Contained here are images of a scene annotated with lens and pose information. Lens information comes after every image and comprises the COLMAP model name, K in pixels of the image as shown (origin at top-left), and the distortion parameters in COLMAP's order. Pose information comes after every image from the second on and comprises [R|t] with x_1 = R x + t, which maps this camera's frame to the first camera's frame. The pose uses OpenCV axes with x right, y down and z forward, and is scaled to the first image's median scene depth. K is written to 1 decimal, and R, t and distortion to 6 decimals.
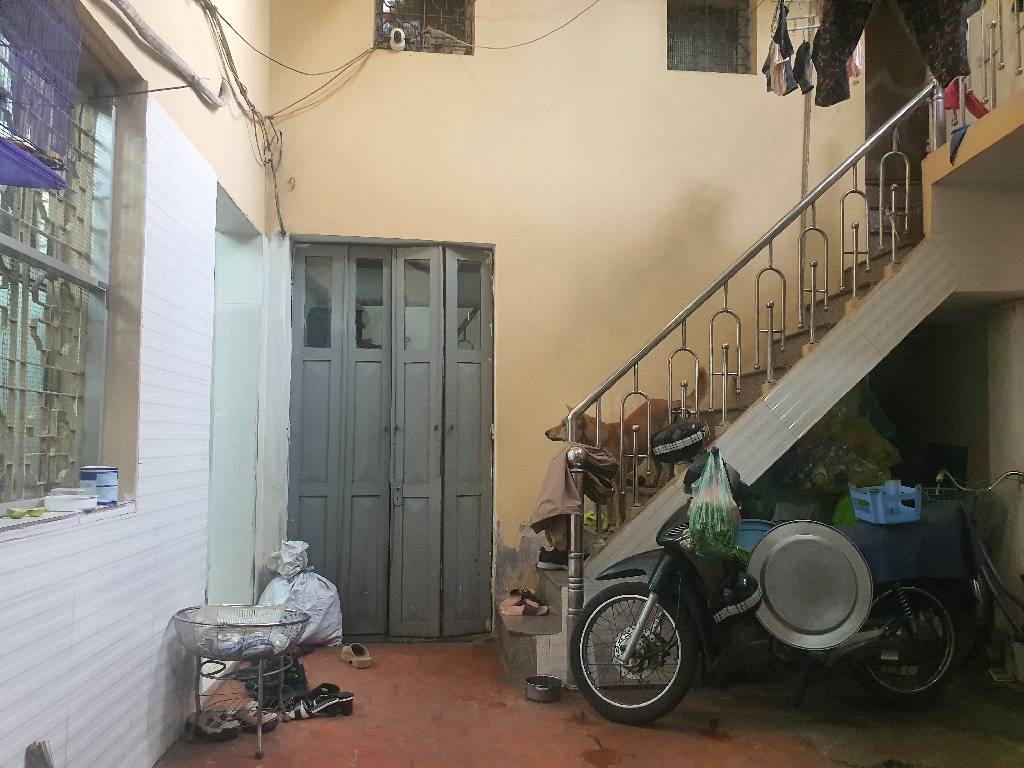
lens RADIAL K [[780.5, 0, 516.5], [0, 780.5, 387.6], [0, 0, 1]] dist [0.044927, -0.000525]
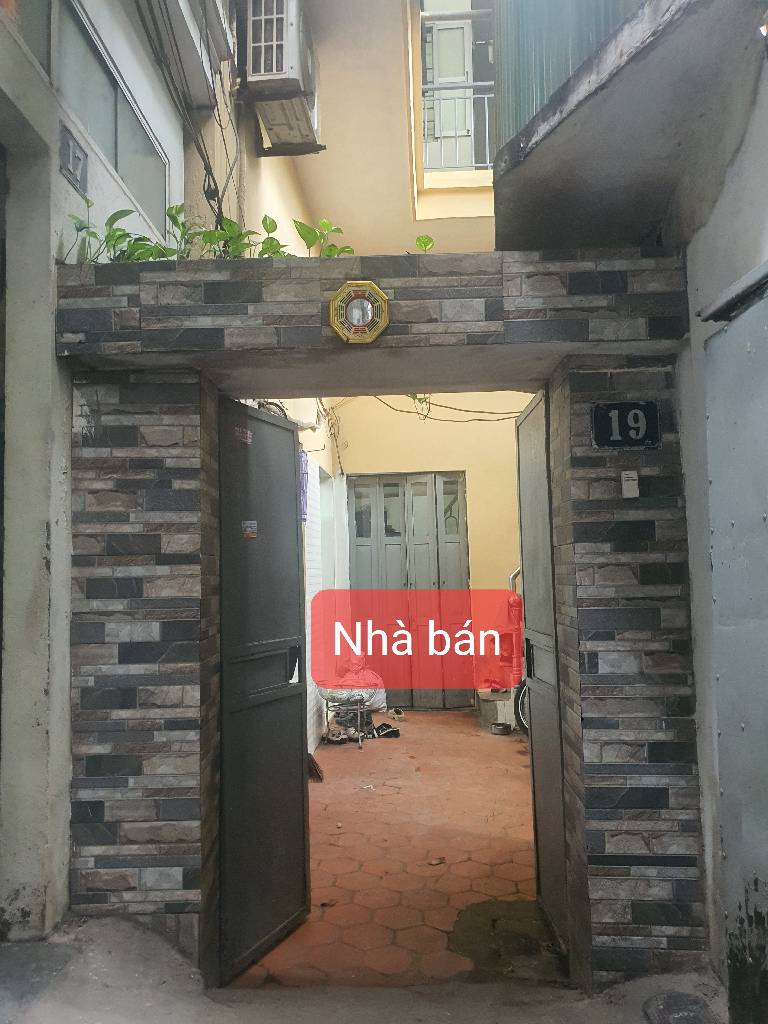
lens RADIAL K [[780.5, 0, 380.4], [0, 780.5, 507.8], [0, 0, 1]] dist [0.044927, -0.000525]
pose [[0.984523, -0.046880, -0.168868, 0.074306], [0.045621, 0.998895, -0.011329, -0.099568], [0.169213, 0.003450, 0.985574, -0.692994]]
